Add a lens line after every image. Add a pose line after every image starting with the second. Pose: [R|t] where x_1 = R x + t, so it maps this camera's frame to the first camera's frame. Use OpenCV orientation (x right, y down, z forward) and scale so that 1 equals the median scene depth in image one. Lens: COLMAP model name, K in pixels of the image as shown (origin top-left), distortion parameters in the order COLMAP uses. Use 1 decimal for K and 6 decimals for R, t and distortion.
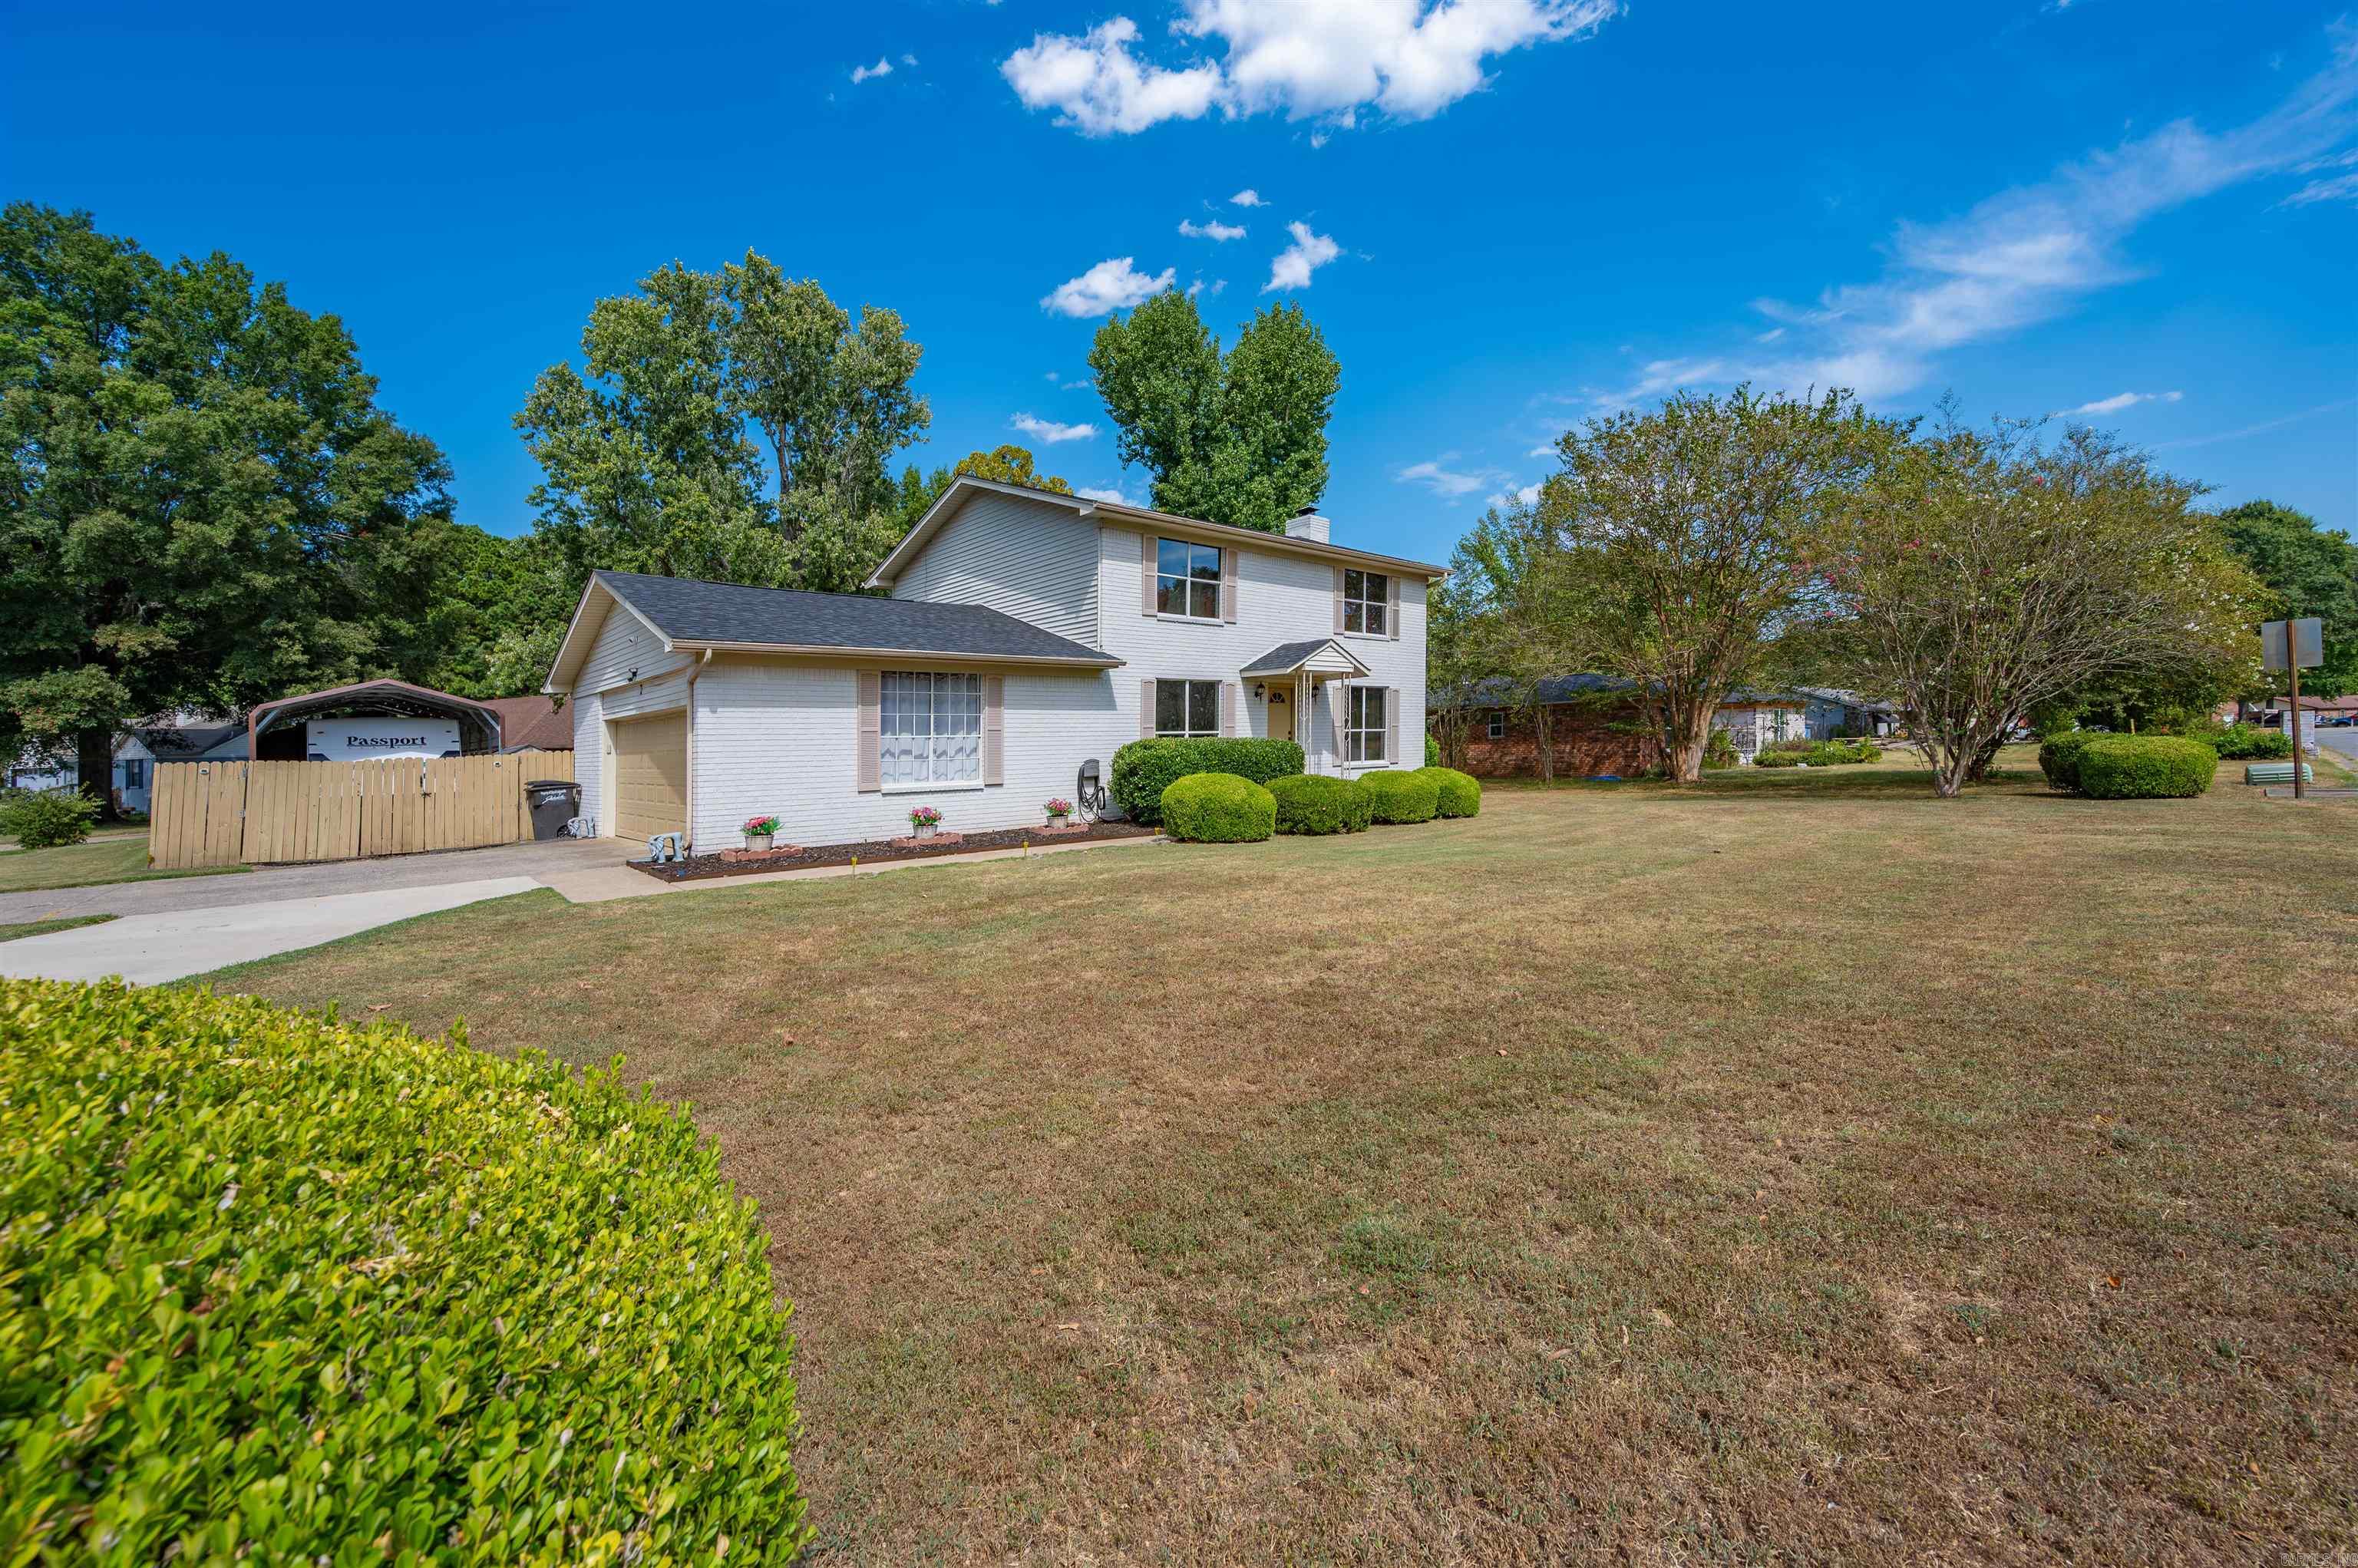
lens RADIAL K [[961.7, 0, 1170.7], [0, 961.7, 729.5], [0, 0, 1]] dist [0.002202, 0.000356]
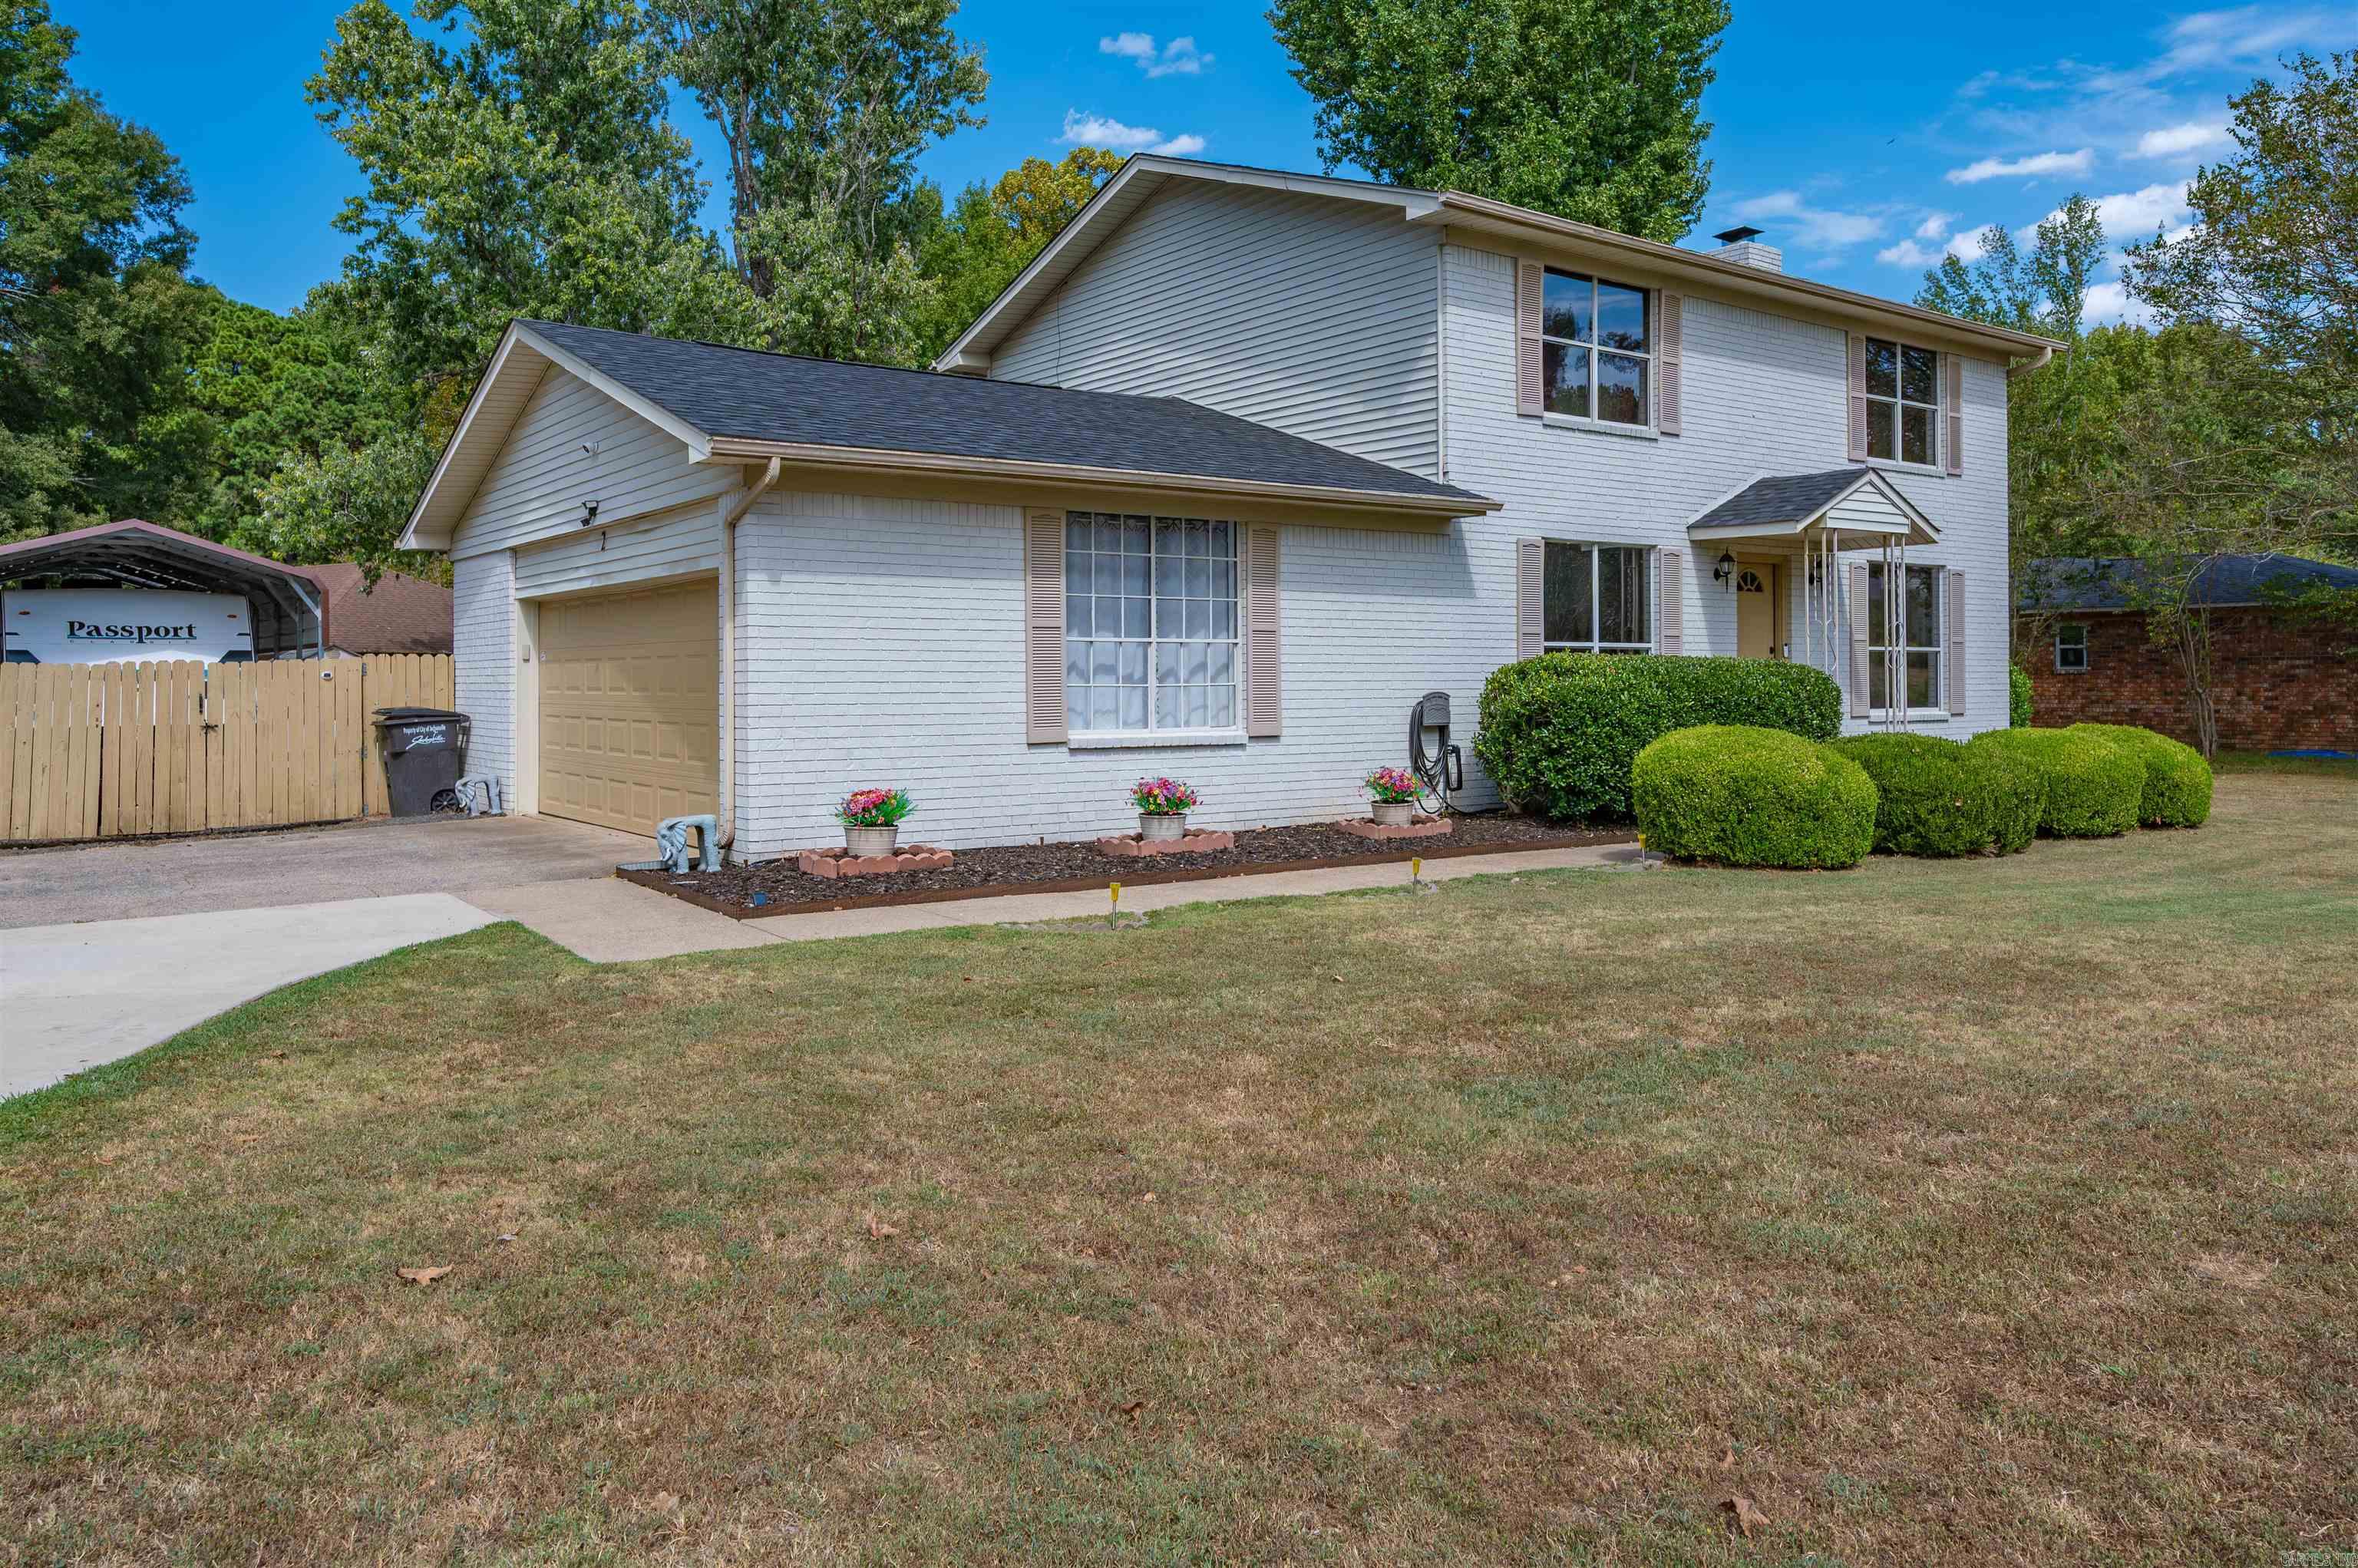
lens RADIAL K [[1627.7, 0, 1162.4], [0, 1627.7, 675.4], [0, 0, 1]] dist [-0.004191, 0.002570]
pose [[0.996094, 0.022886, -0.085277, -0.125654], [-0.021268, 0.999577, 0.019836, 0.006438], [0.085695, -0.017945, 0.996160, 0.099412]]
